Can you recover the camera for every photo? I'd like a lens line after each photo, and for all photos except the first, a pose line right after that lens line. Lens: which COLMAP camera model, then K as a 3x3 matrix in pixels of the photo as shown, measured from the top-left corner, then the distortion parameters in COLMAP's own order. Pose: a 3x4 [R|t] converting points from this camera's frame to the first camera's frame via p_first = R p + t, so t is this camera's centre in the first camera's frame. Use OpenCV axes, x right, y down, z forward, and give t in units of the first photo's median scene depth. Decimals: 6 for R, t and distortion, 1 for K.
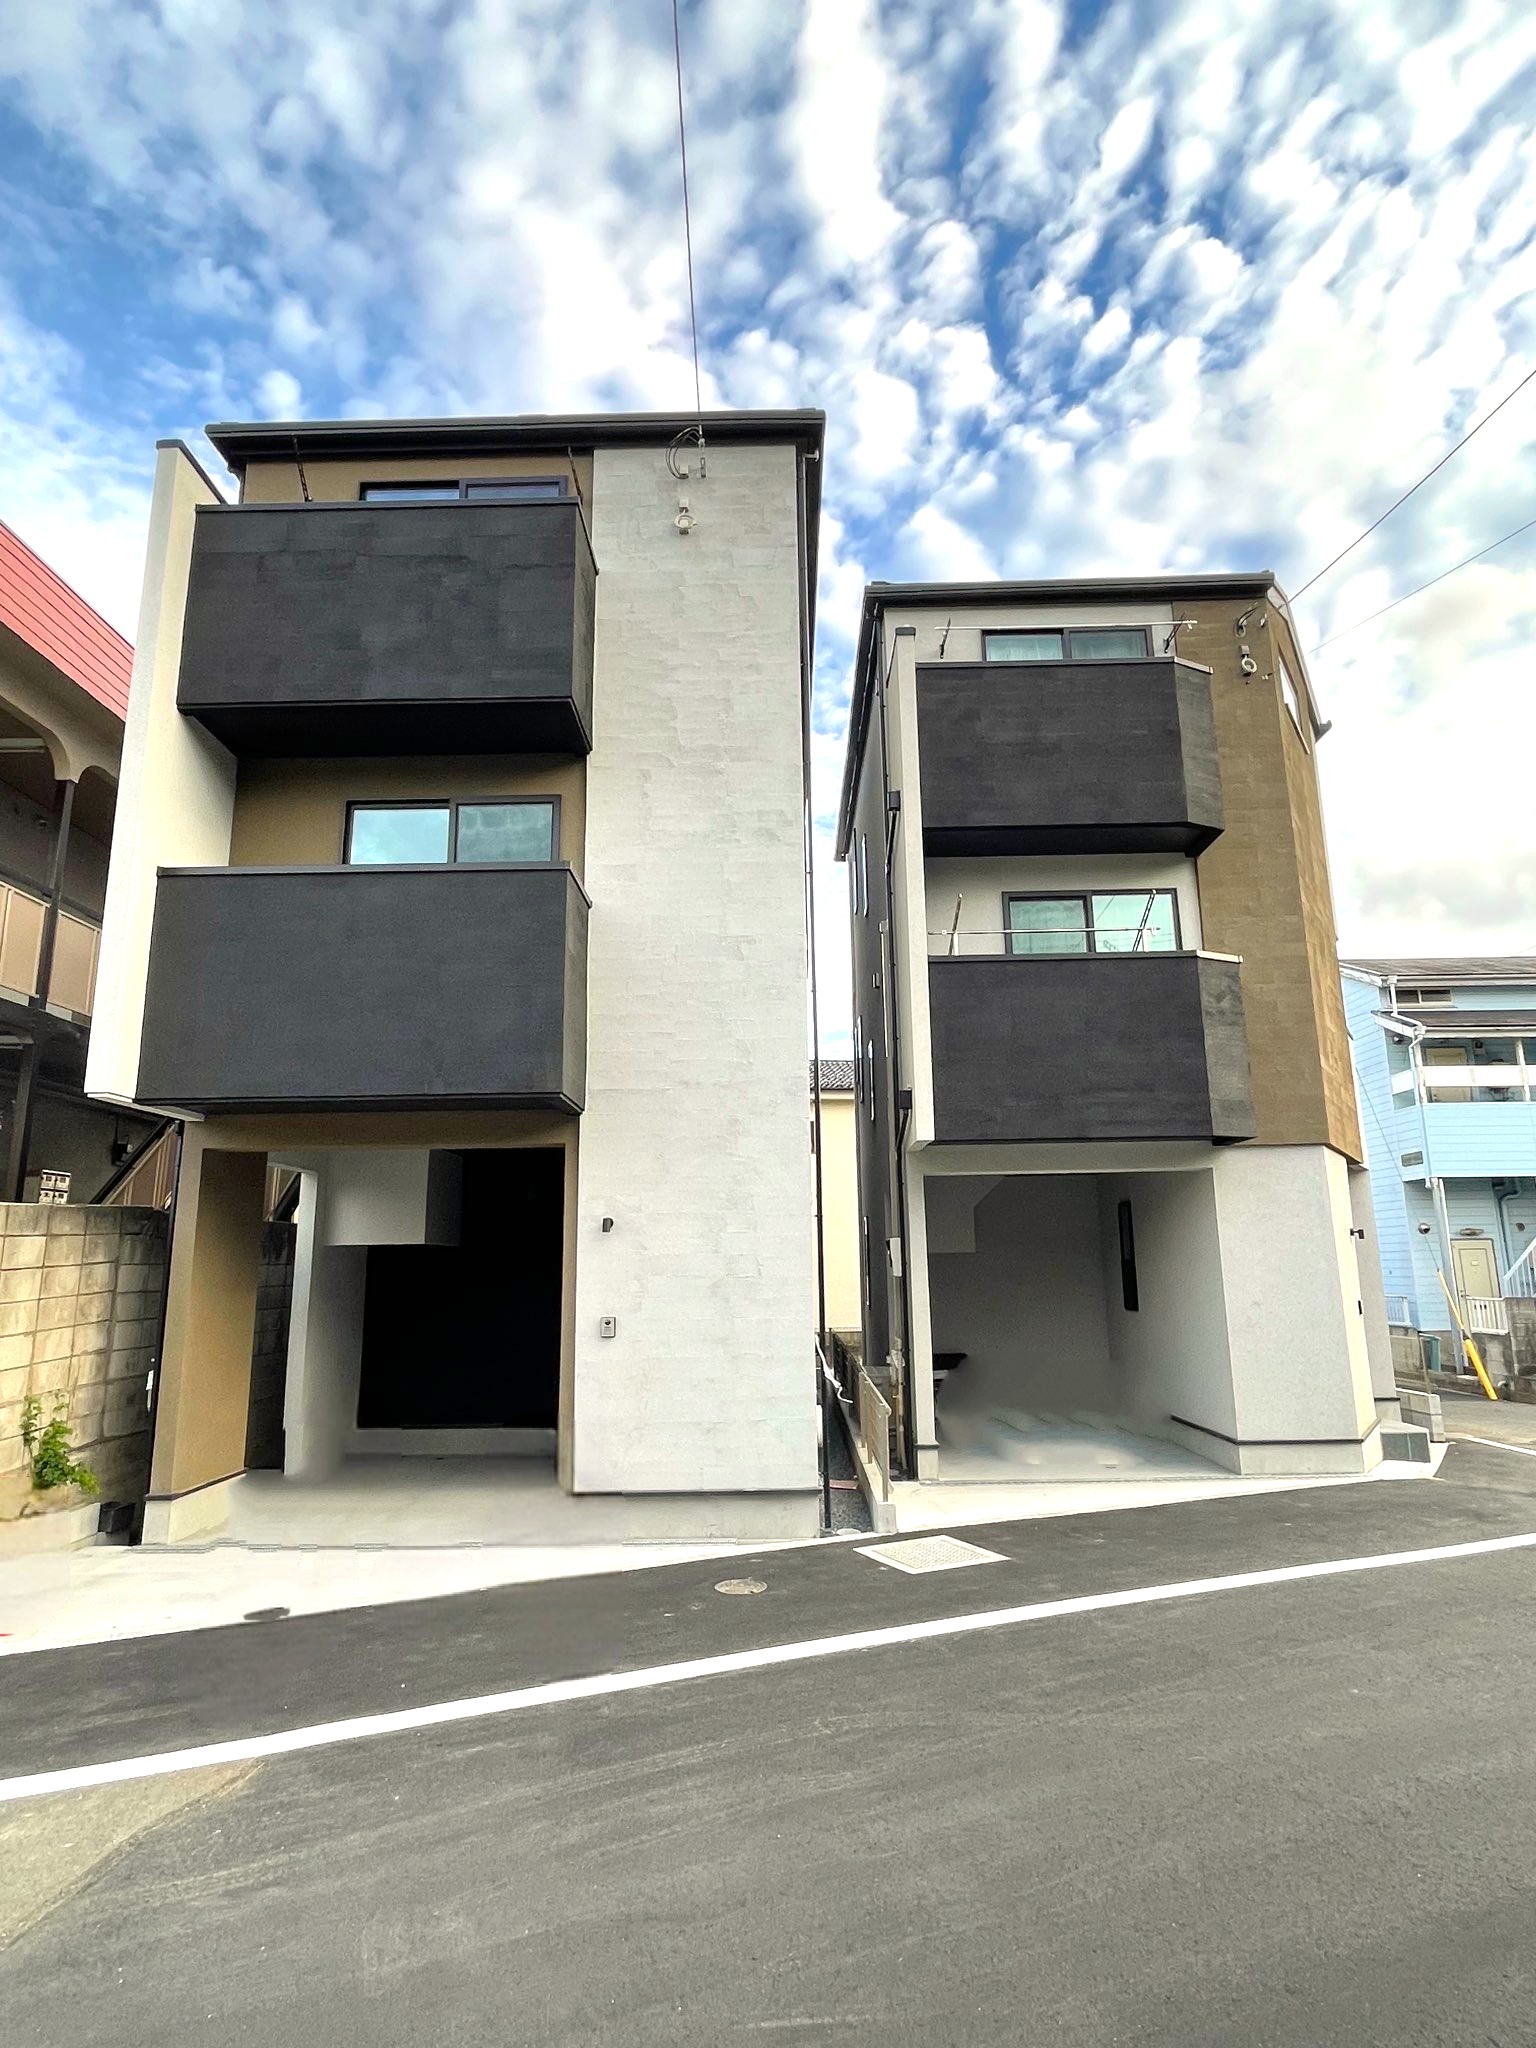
lens RADIAL K [[1134.7, 0, 768.0], [0, 1134.7, 1024.0], [0, 0, 1]] dist [-0.001320, 0.000098]
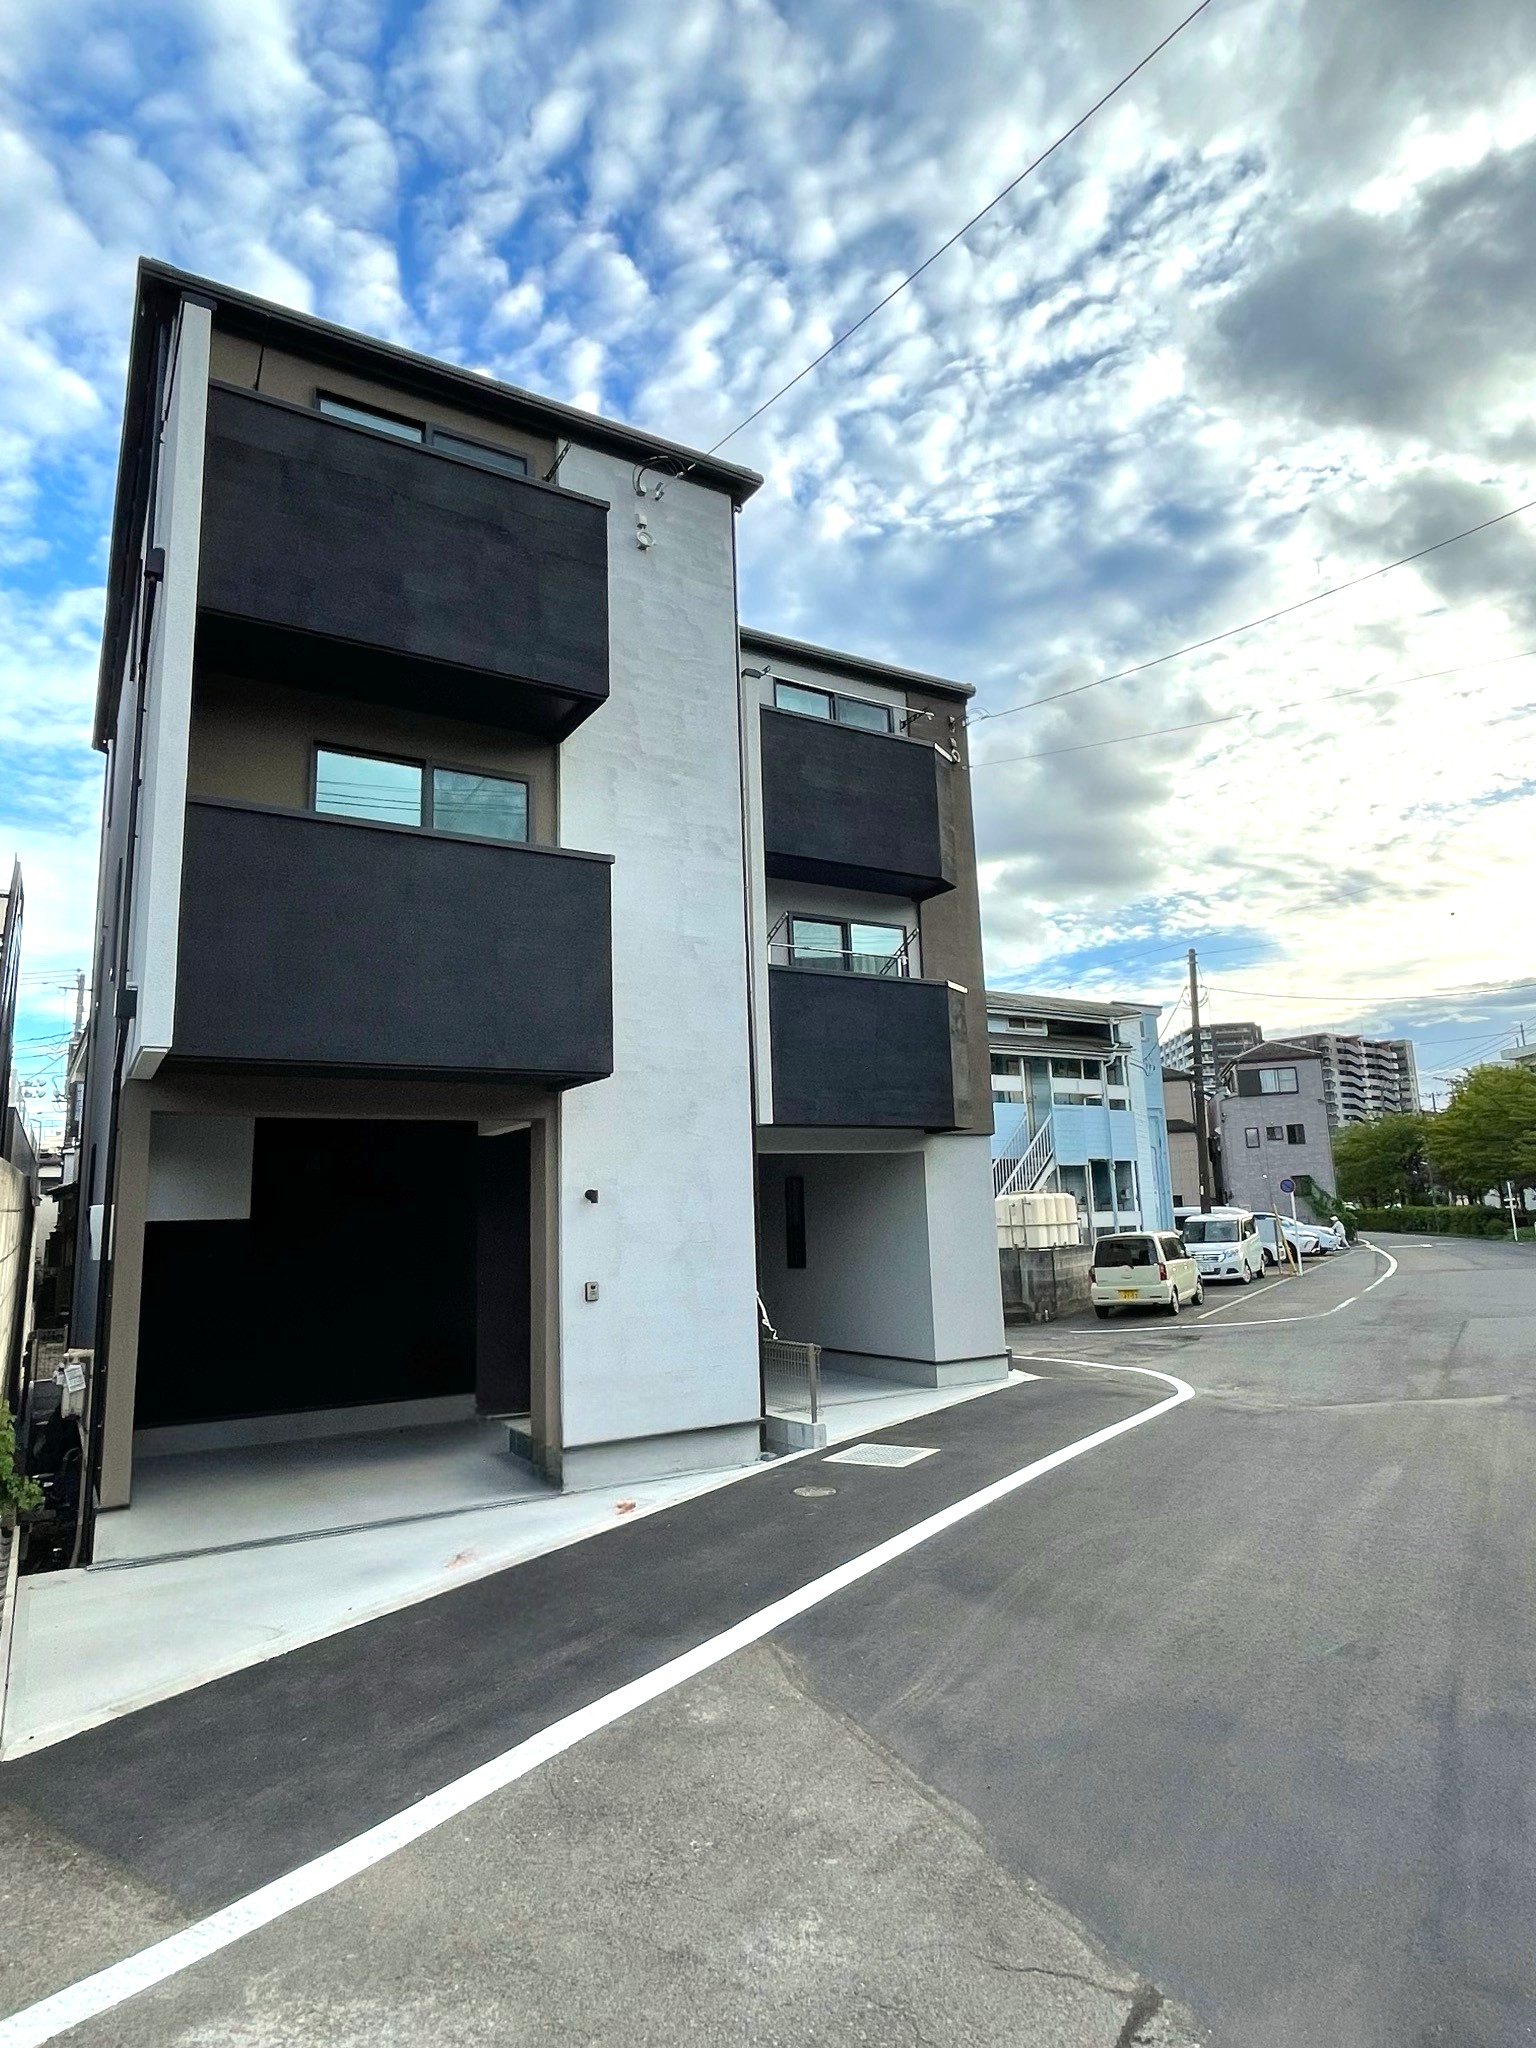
lens RADIAL K [[1151.9, 0, 768.0], [0, 1151.9, 1024.0], [0, 0, 1]] dist [-0.005467, -0.001757]
pose [[0.849268, 0.075097, 0.522593, -0.525204], [-0.087779, 0.996140, -0.000498, 0.001411], [-0.520613, -0.045450, 0.852582, -0.001769]]
